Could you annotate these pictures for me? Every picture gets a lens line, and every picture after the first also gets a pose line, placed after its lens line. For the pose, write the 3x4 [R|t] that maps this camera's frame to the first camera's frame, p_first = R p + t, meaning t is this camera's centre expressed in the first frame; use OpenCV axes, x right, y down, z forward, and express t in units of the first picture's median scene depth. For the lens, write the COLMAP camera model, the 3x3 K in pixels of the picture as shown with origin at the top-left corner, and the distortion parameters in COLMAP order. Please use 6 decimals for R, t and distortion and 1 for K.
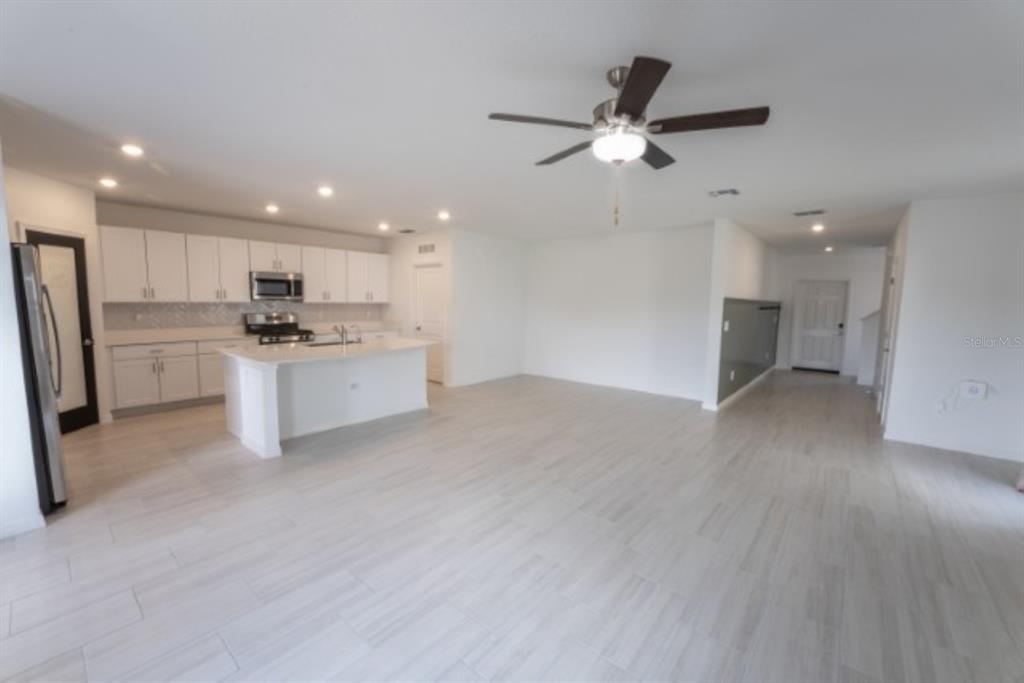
lens RADIAL K [[445.1, 0, 512.6], [0, 445.1, 353.3], [0, 0, 1]] dist [-0.003103, -0.000561]
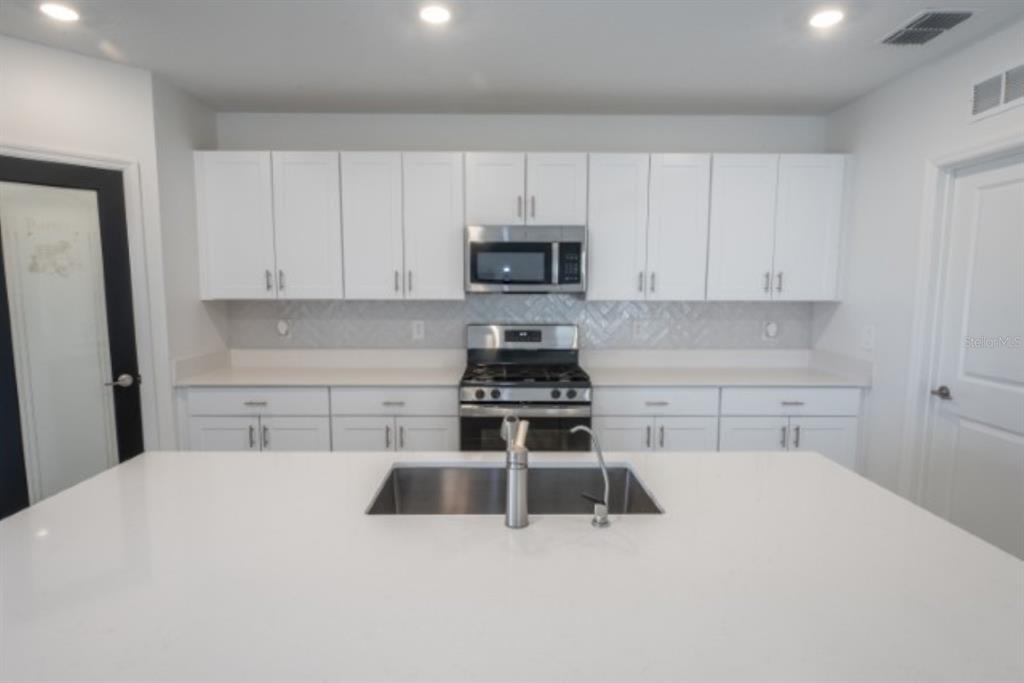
lens RADIAL K [[555.5, 0, 507.2], [0, 555.5, 355.2], [0, 0, 1]] dist [-0.001904, -0.000298]
pose [[0.656207, 0.088281, -0.749399, -0.149913], [-0.085522, 0.995435, 0.042378, -0.084250], [0.749719, 0.036282, 0.660761, 0.655400]]
